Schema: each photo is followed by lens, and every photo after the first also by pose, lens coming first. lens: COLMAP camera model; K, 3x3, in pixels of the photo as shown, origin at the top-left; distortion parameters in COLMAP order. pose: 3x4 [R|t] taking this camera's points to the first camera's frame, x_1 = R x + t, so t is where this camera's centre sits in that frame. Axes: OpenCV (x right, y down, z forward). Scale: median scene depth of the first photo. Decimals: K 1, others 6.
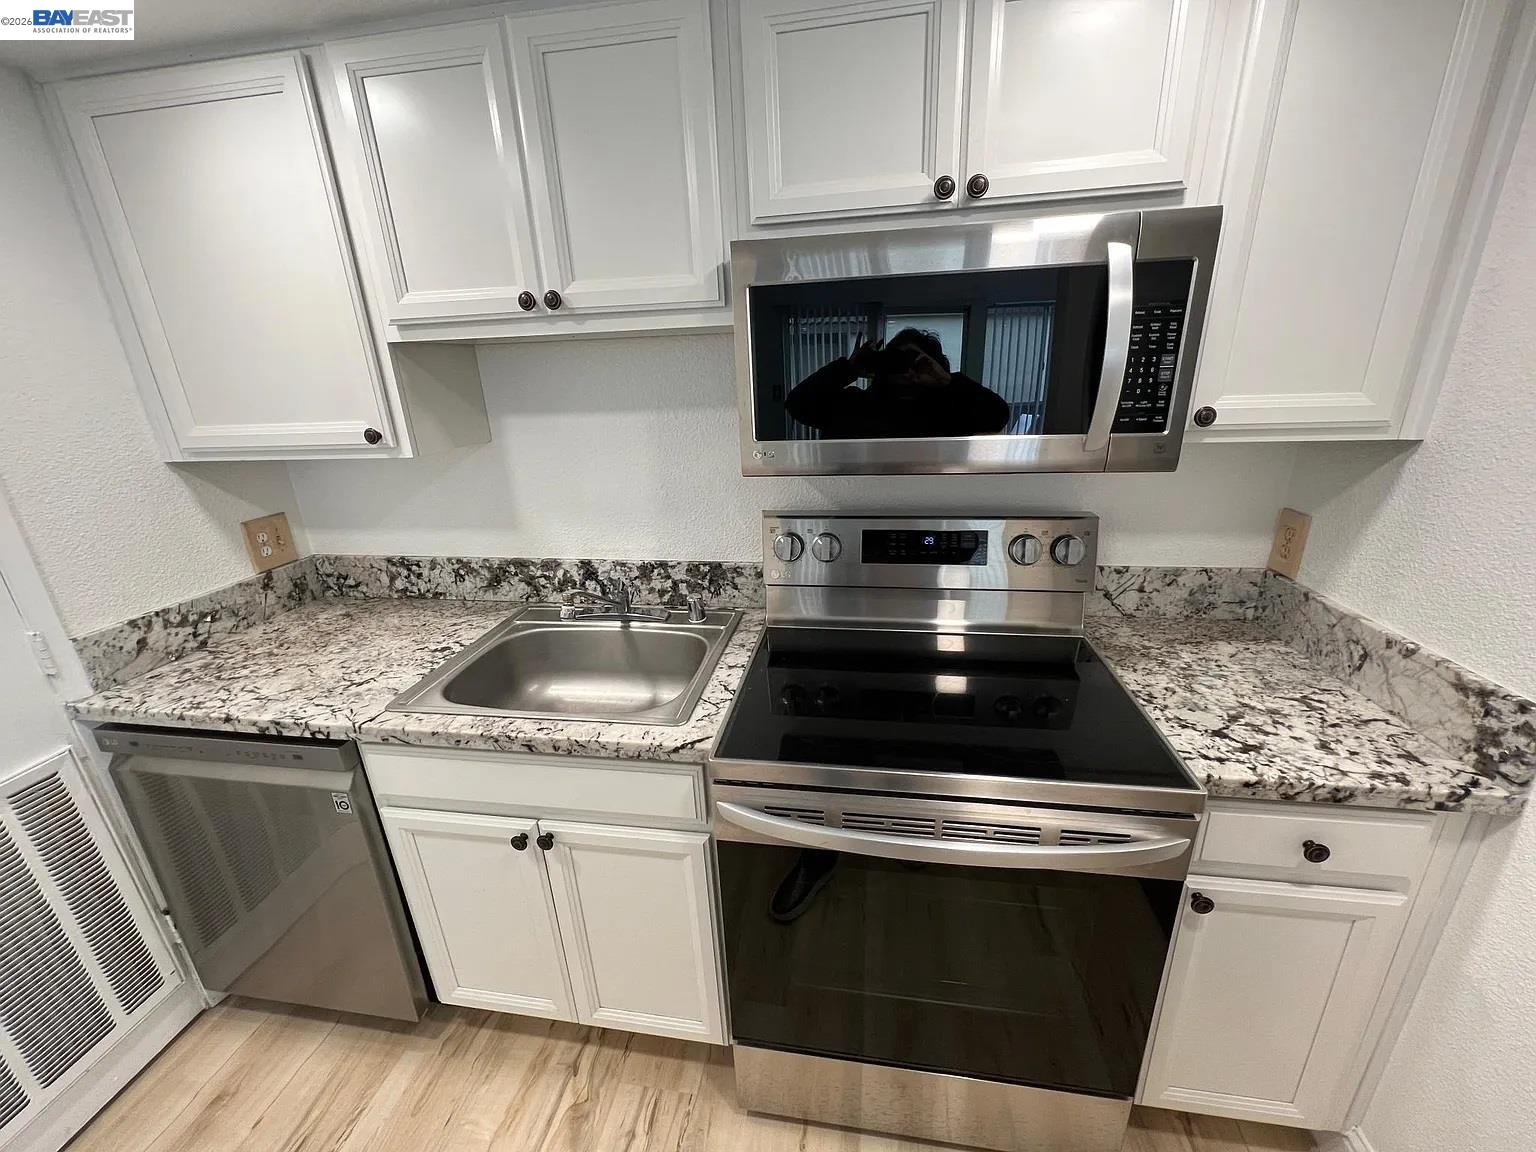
lens RADIAL K [[612.2, 0, 765.2], [0, 612.2, 581.8], [0, 0, 1]] dist [-0.002900, 0.000286]
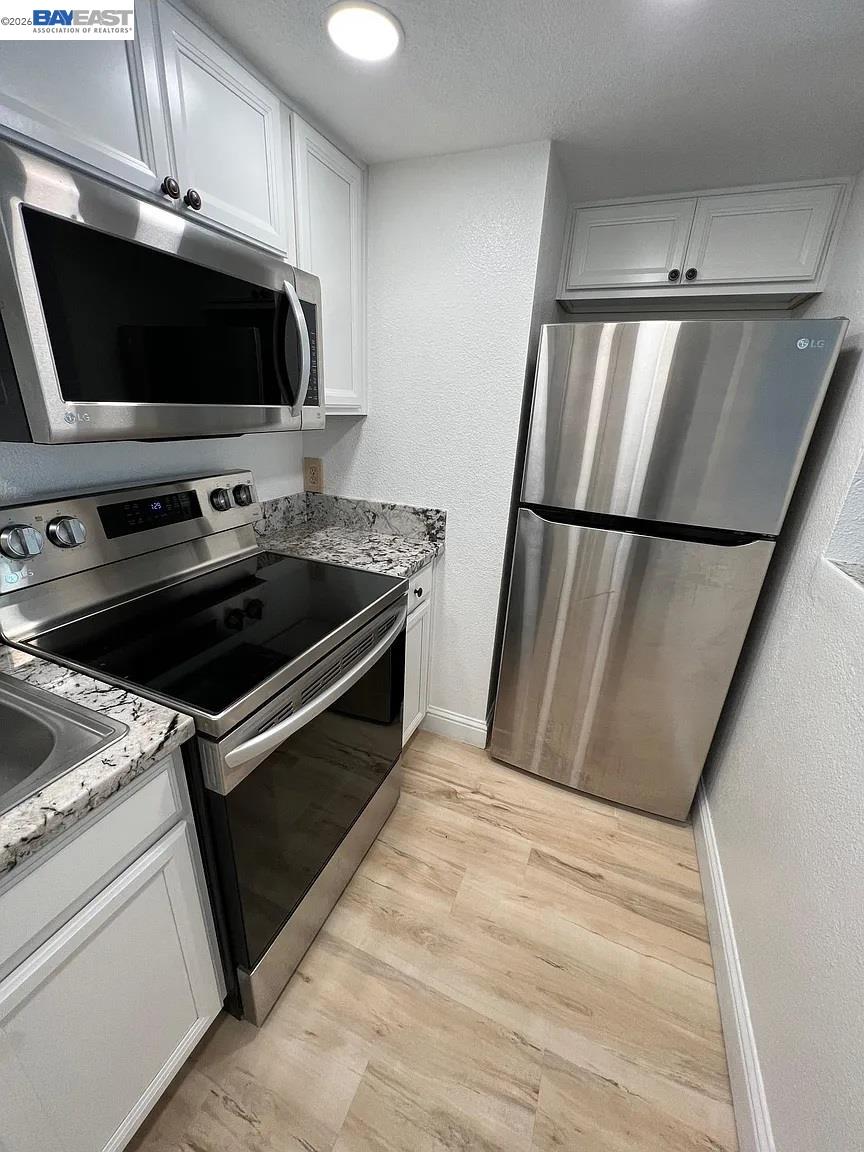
lens RADIAL K [[459.1, 0, 431.3], [0, 459.1, 576.0], [0, 0, 1]] dist [-0.002900, 0.000286]
pose [[0.234905, -0.300514, 0.924398, -0.589284], [0.269199, 0.933923, 0.235202, -0.010610], [-0.933998, 0.193597, 0.300281, 0.369274]]
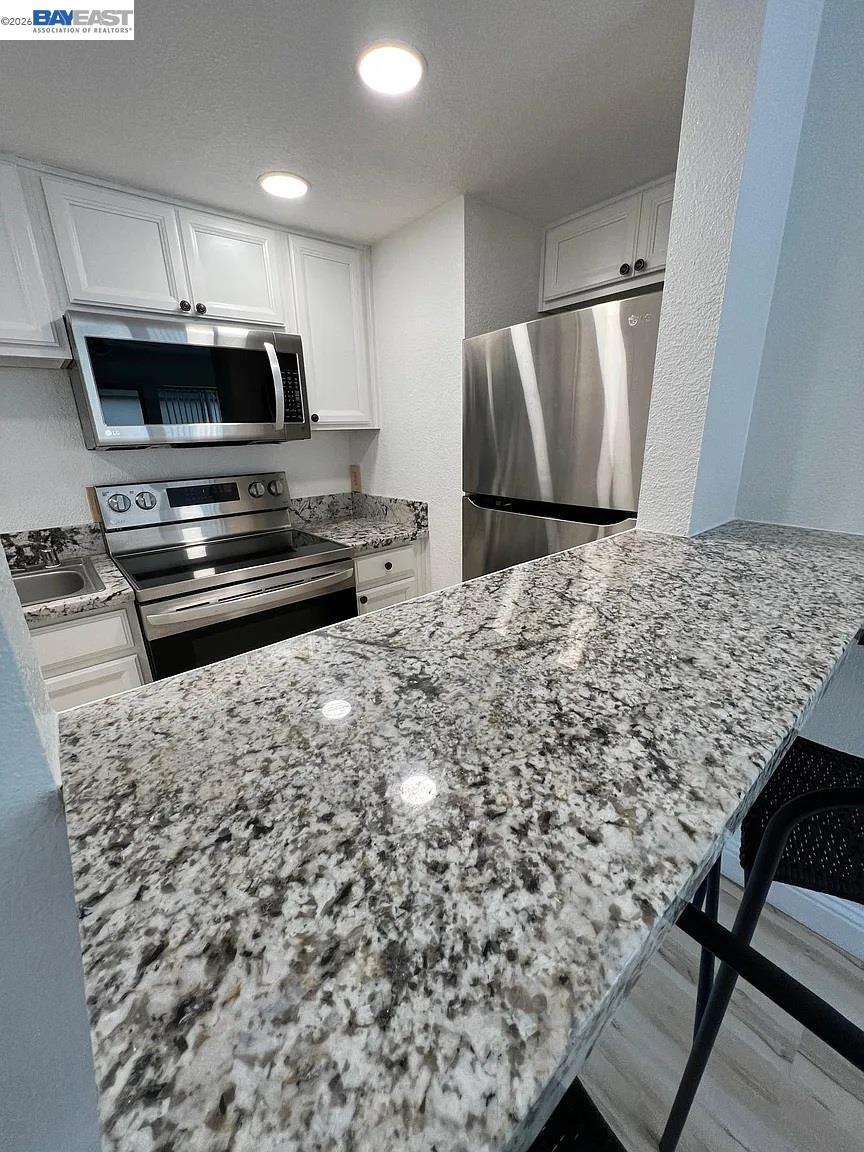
lens RADIAL K [[459.1, 0, 428.6], [0, 459.1, 573.6], [0, 0, 1]] dist [-0.002900, 0.000286]
pose [[0.649842, -0.208141, 0.731015, -0.478211], [0.255723, 0.965577, 0.047600, 0.368584], [-0.715759, 0.156005, 0.680699, -0.510394]]
